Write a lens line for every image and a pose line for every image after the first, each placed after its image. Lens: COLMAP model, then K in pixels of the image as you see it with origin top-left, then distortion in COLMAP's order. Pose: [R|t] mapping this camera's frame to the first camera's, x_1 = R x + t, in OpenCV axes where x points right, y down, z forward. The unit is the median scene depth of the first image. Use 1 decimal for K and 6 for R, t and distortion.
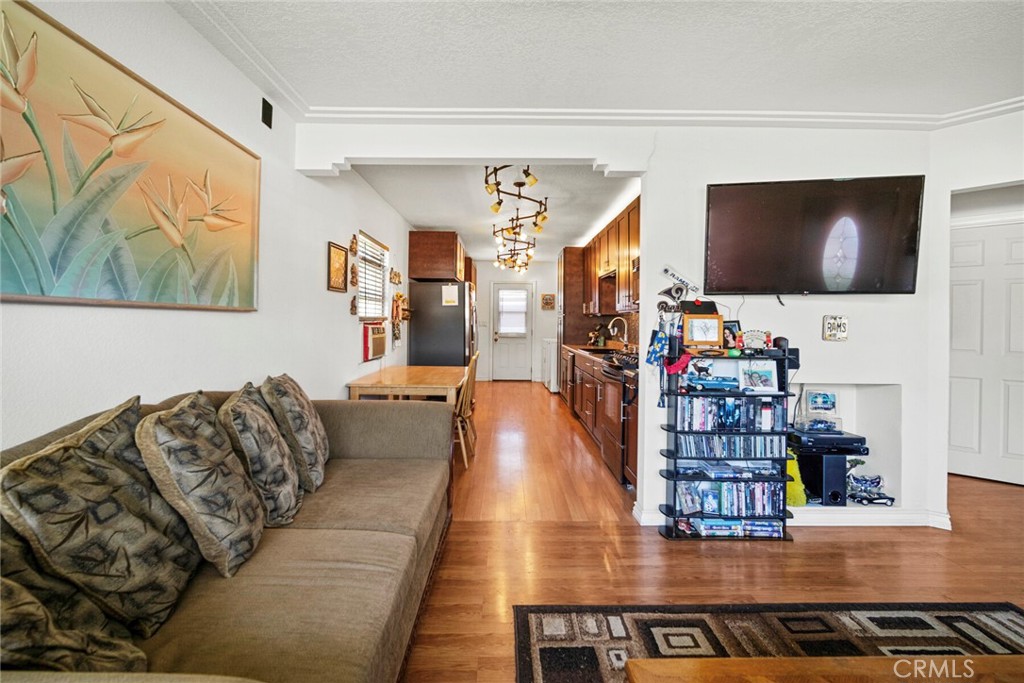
lens RADIAL K [[457.8, 0, 512.3], [0, 457.8, 325.0], [0, 0, 1]] dist [-0.003890, 0.000058]
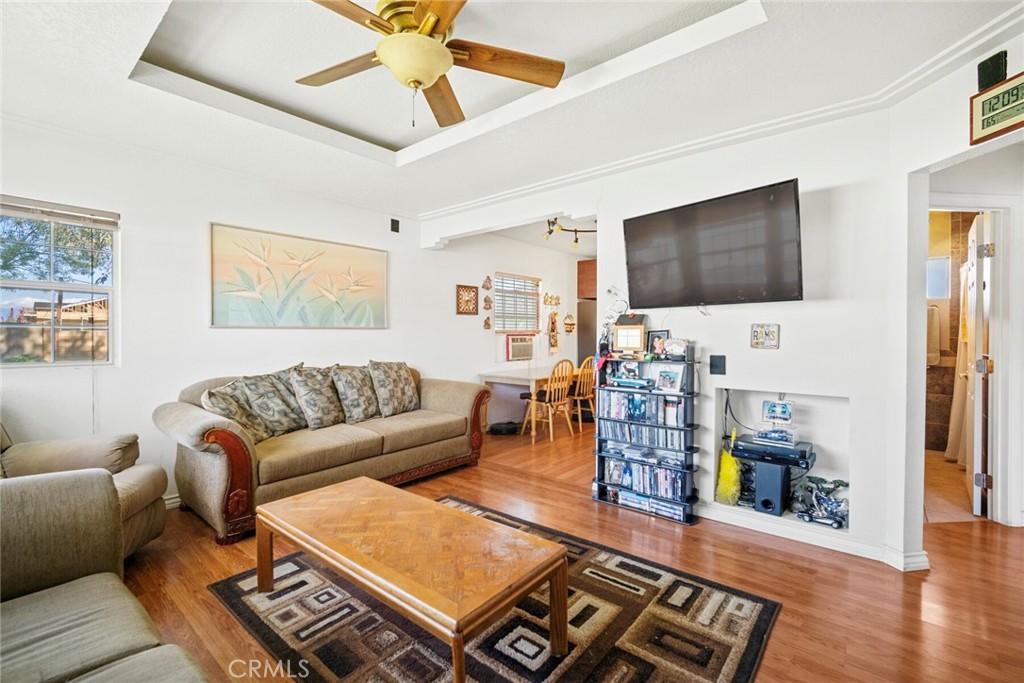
lens RADIAL K [[444.5, 0, 515.9], [0, 444.5, 338.9], [0, 0, 1]] dist [-0.002263, -0.000120]
pose [[0.769088, -0.000840, -0.639143, 0.934928], [0.003207, 0.999992, 0.002546, 0.008567], [0.639135, -0.004008, 0.769084, -0.103789]]
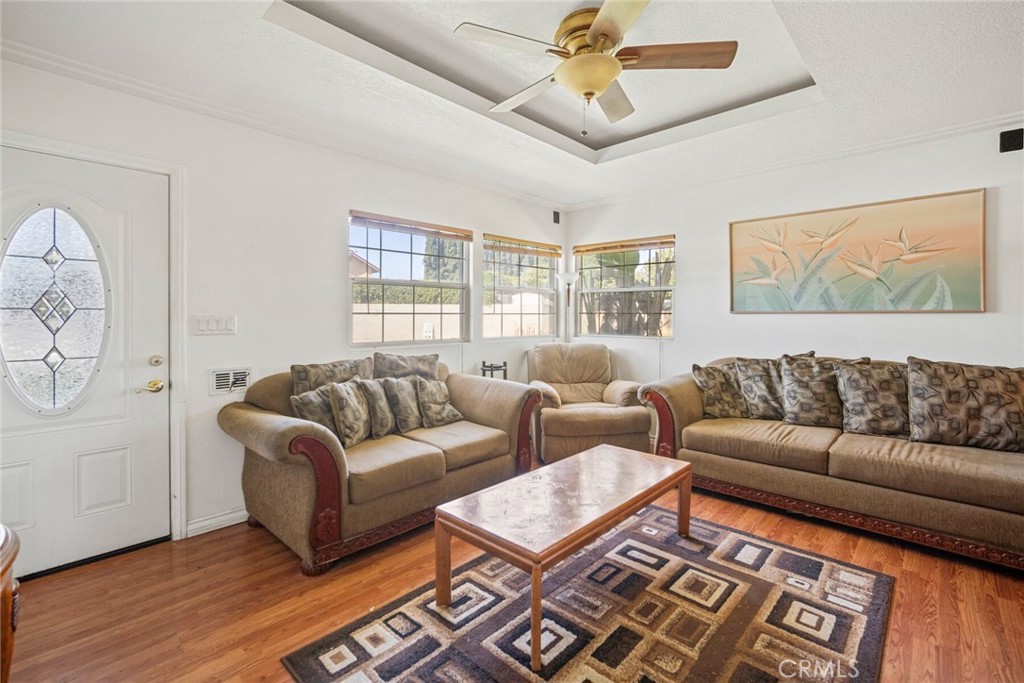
lens RADIAL K [[456.6, 0, 517.6], [0, 456.6, 319.4], [0, 0, 1]] dist [-0.003094, -0.000186]
pose [[-0.686123, -0.004972, -0.727469, 1.032175], [-0.010571, 0.999939, 0.003136, 0.000056], [0.727409, 0.009842, -0.686134, 0.787001]]
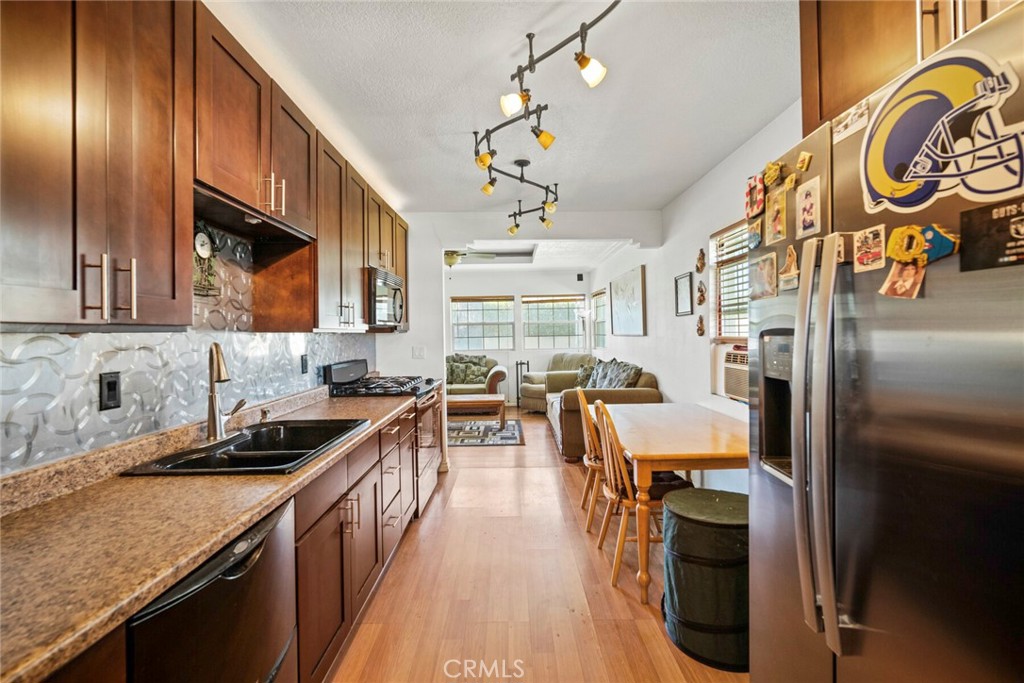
lens RADIAL K [[457.8, 0, 512.3], [0, 457.8, 325.0], [0, 0, 1]] dist [-0.003890, 0.000058]
pose [[-0.999954, 0.006385, 0.007162, 0.040230], [0.006330, 0.999951, -0.007553, -0.065339], [-0.007210, -0.007508, -0.999946, 2.690451]]
